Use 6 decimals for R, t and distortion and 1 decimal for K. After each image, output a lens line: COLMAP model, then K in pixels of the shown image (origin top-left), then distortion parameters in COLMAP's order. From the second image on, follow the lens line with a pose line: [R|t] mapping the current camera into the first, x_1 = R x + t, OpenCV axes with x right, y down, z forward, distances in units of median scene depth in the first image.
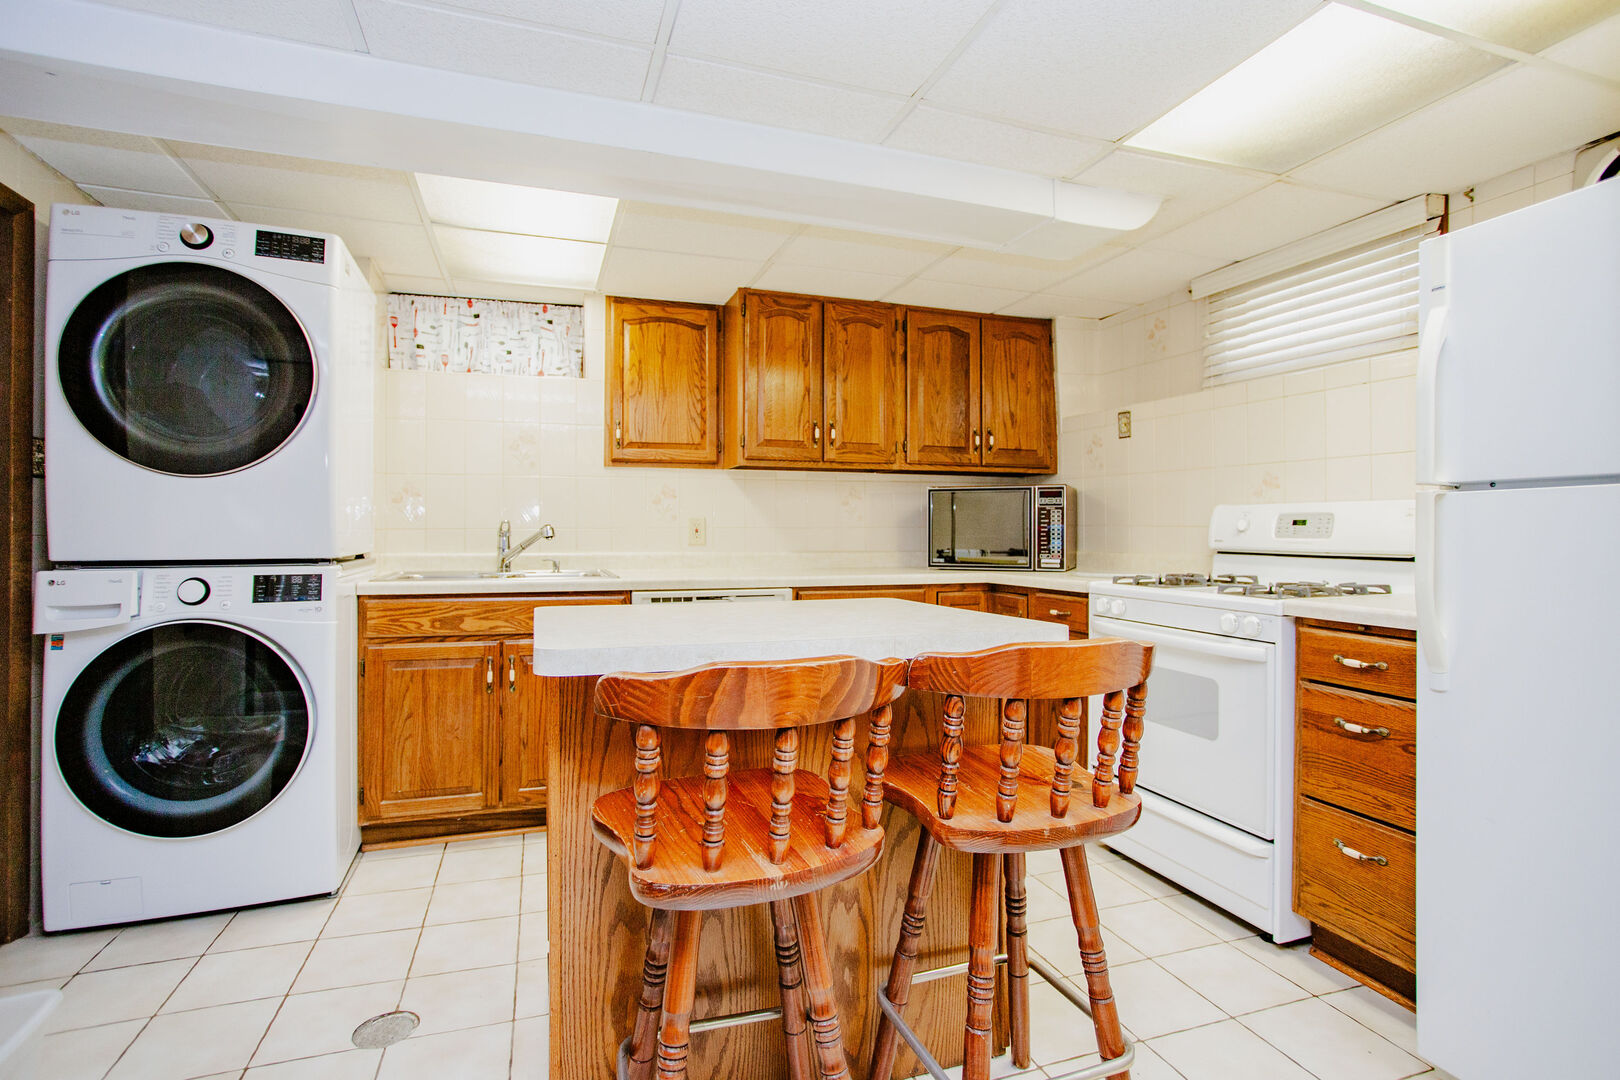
lens RADIAL K [[786.1, 0, 805.5], [0, 786.1, 528.6], [0, 0, 1]] dist [-0.052881, 0.031465]
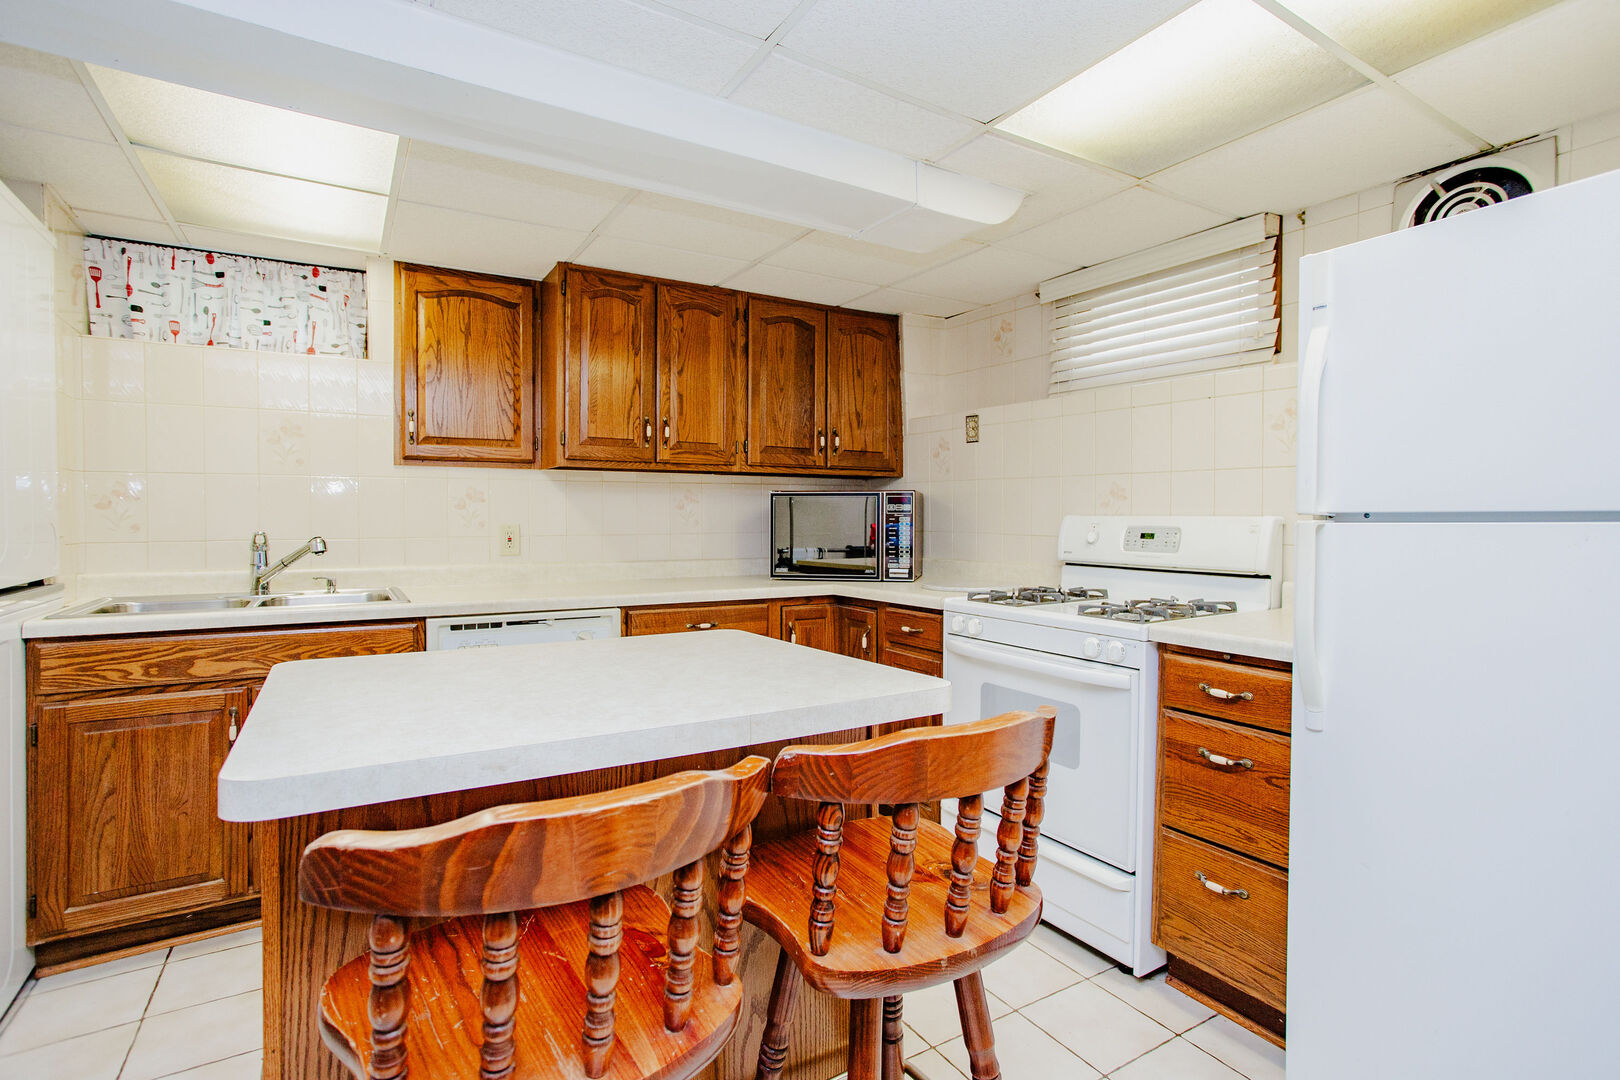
lens RADIAL K [[801.0, 0, 810.0], [0, 801.0, 540.0], [0, 0, 1]] dist [-0.050168, 0.032822]
pose [[0.977434, -0.004132, 0.211199, 0.001809], [-0.000797, 0.999730, 0.023244, -0.026688], [-0.211238, -0.022887, 0.977167, 0.099418]]
